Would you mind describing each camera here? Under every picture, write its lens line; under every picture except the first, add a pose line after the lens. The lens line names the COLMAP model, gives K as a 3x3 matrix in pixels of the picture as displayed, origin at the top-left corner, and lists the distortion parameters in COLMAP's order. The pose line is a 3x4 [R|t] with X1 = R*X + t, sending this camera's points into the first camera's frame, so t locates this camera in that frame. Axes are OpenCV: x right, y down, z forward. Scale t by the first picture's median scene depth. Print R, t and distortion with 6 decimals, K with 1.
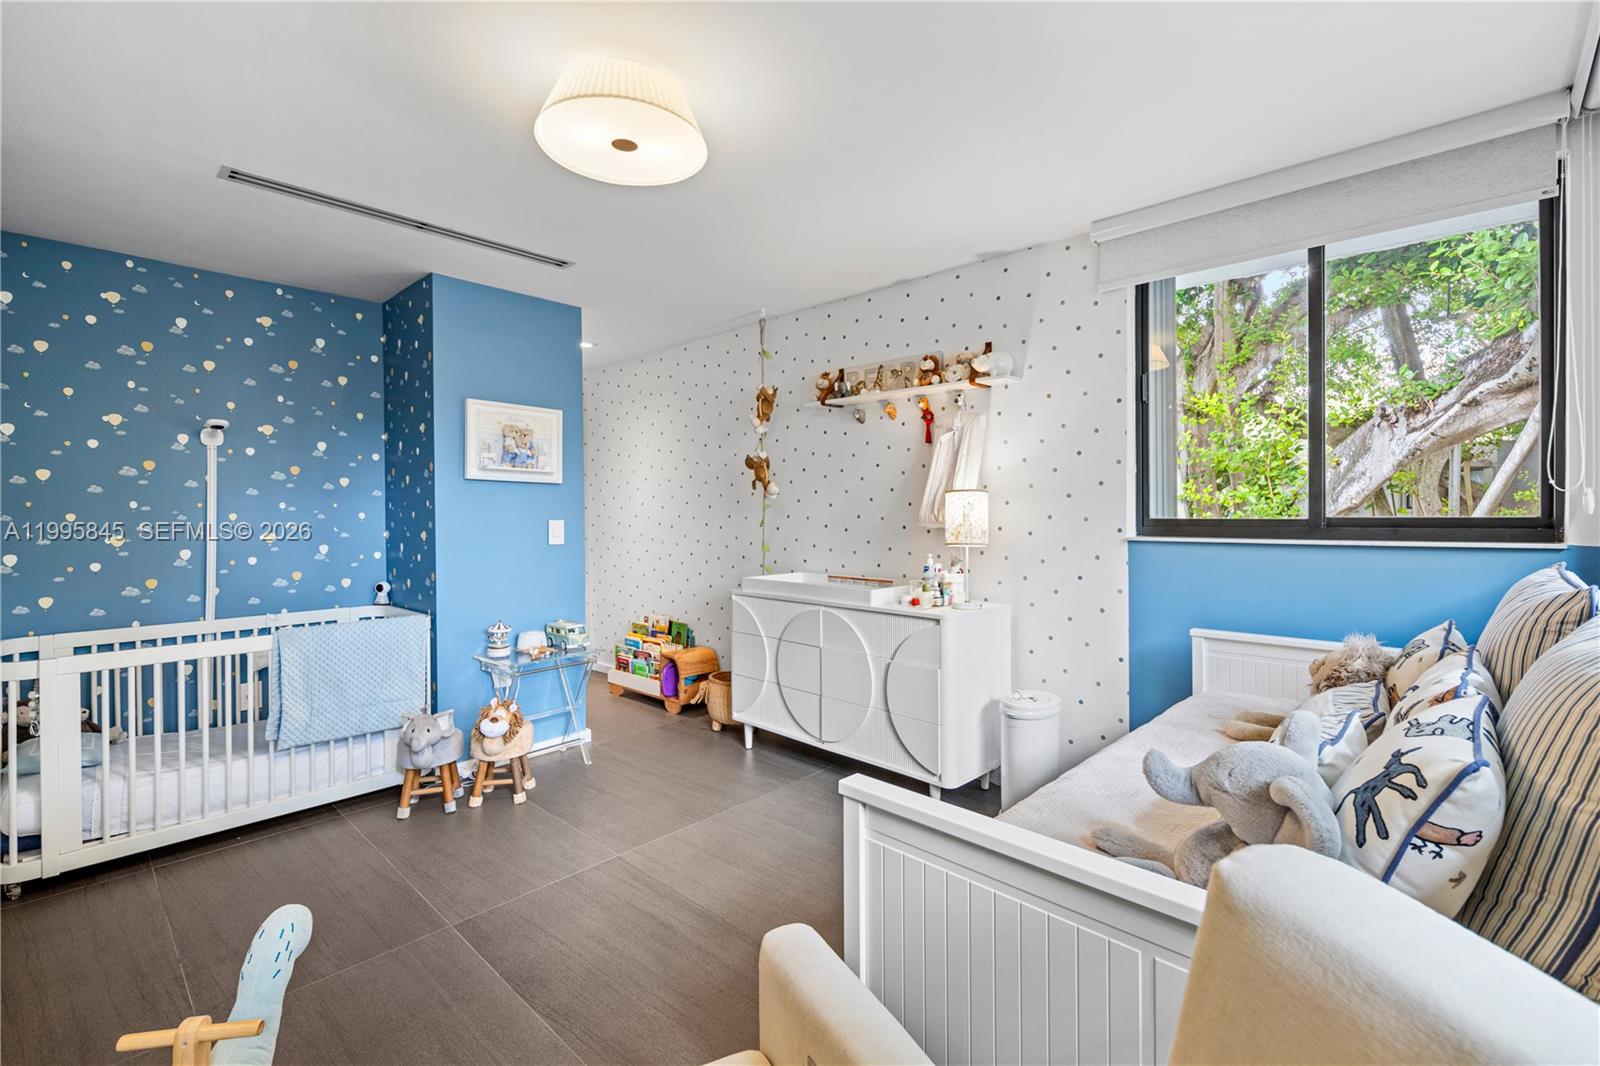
lens RADIAL K [[703.0, 0, 810.4], [0, 703.0, 513.0], [0, 0, 1]] dist [0.000956, 0.000106]
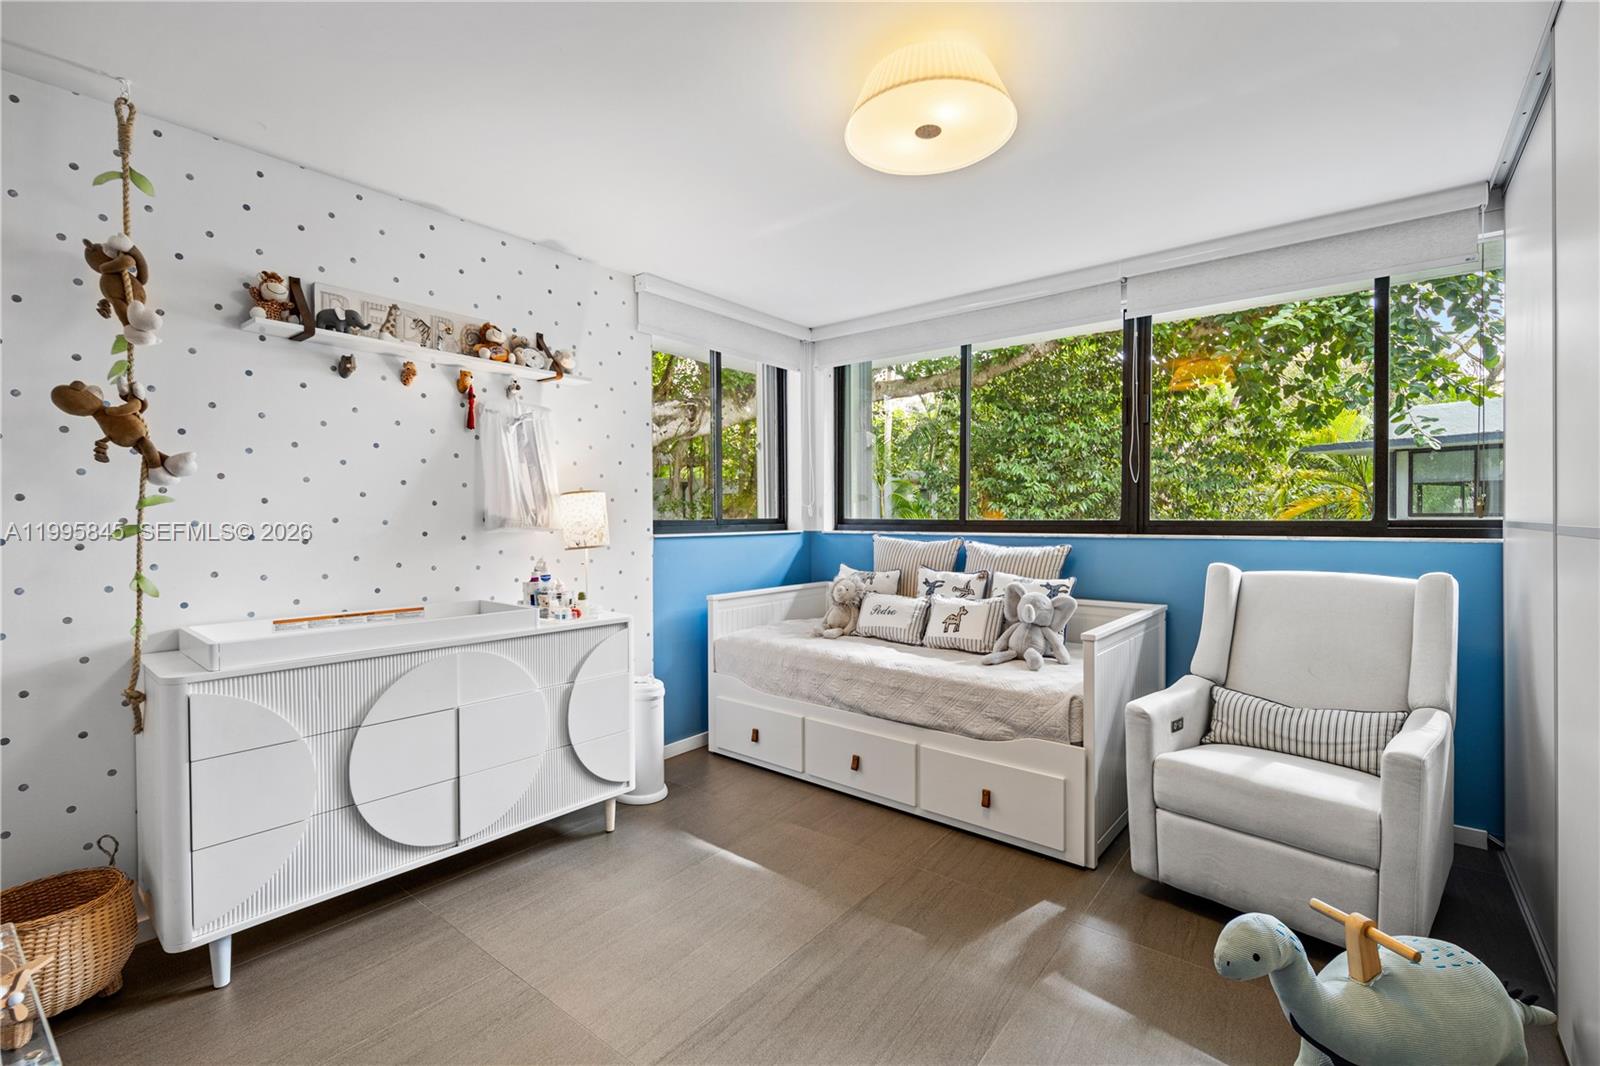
lens RADIAL K [[703.0, 0, 810.4], [0, 703.0, 513.0], [0, 0, 1]] dist [0.000956, 0.000106]
pose [[-0.091855, 0.004472, 0.995762, -0.651838], [-0.004424, 0.999978, -0.004899, 0.000356], [-0.995763, -0.004855, -0.091834, 0.659038]]
